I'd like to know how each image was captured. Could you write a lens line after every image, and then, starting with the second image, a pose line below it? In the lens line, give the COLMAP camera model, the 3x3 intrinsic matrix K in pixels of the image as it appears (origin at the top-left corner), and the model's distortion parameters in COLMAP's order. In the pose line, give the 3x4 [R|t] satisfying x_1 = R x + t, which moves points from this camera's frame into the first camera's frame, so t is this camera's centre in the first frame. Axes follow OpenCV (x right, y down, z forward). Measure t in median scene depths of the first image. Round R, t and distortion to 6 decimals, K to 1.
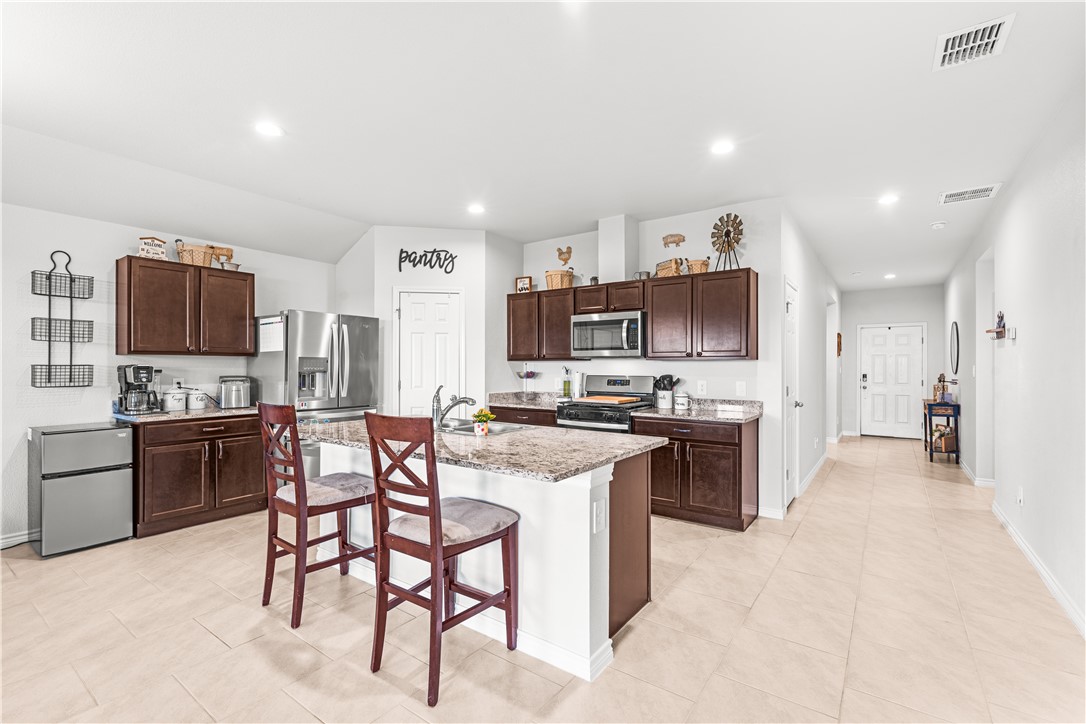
lens RADIAL K [[479.0, 0, 541.8], [0, 479.0, 365.6], [0, 0, 1]] dist [0.001354, 0.000197]
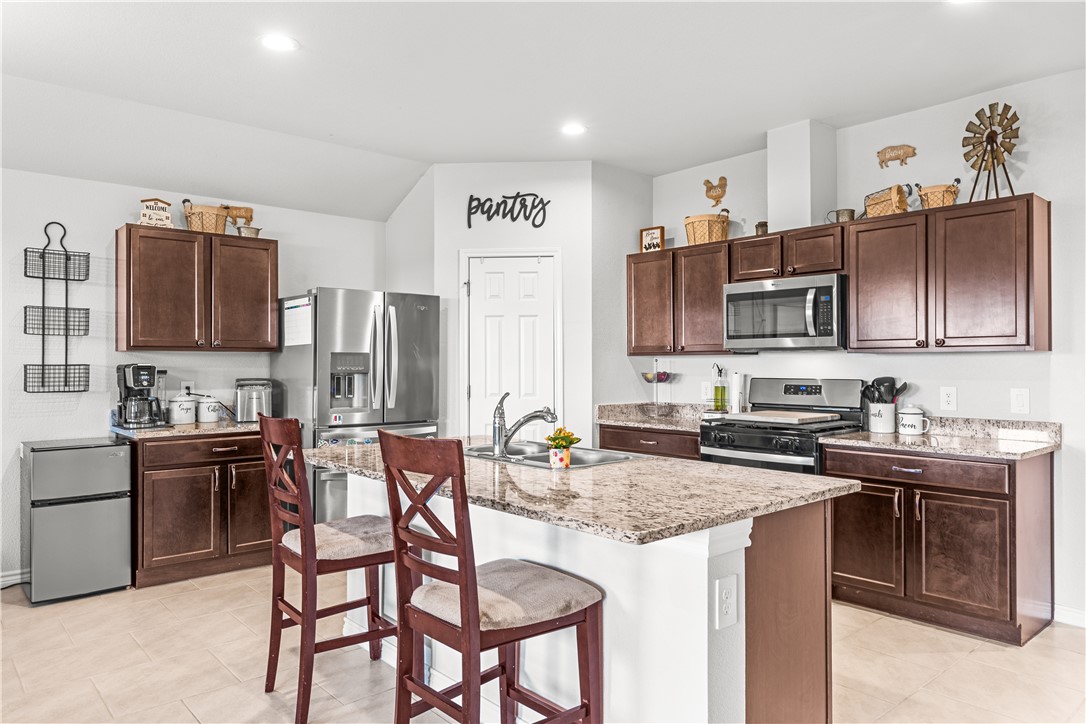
lens RADIAL K [[719.2, 0, 542.0], [0, 719.2, 360.7], [0, 0, 1]] dist [0.001302, -0.000662]
pose [[0.973987, -0.004984, -0.226547, 0.047110], [0.004101, 0.999982, -0.004366, 0.000541], [0.226565, 0.003324, 0.973990, 0.013336]]
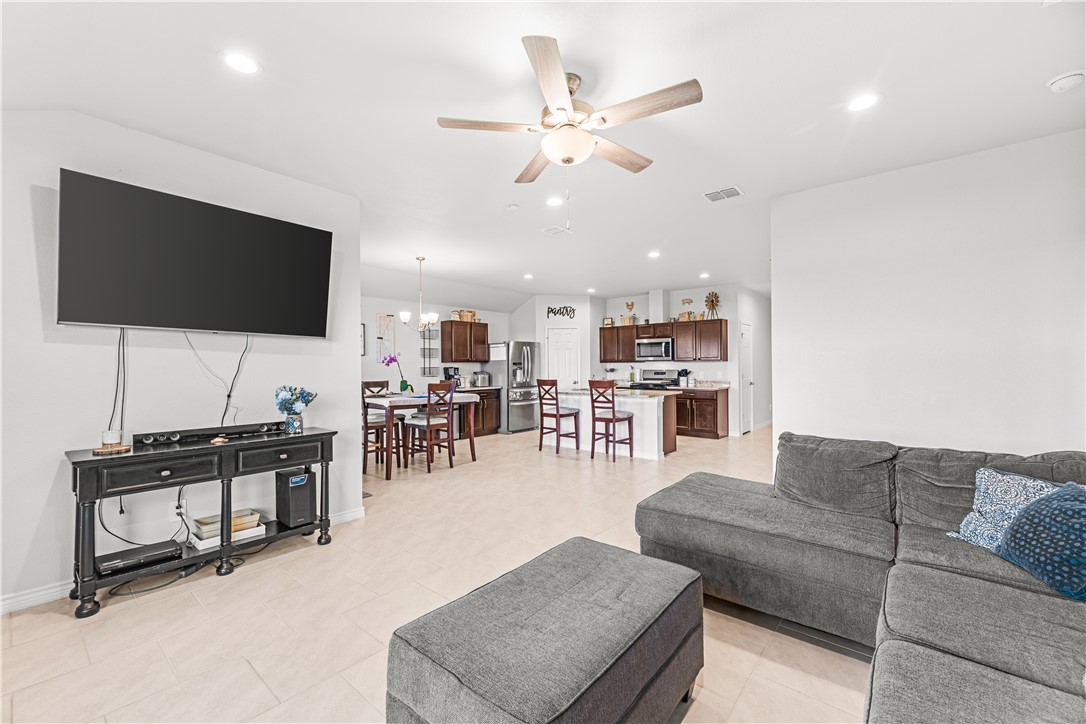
lens RADIAL K [[439.6, 0, 558.6], [0, 439.6, 372.8], [0, 0, 1]] dist [0.000731, 0.000584]
pose [[0.999181, -0.010704, -0.039032, -0.210391], [0.011486, 0.999737, 0.019873, -0.008030], [0.038809, -0.020306, 0.999040, -0.936541]]
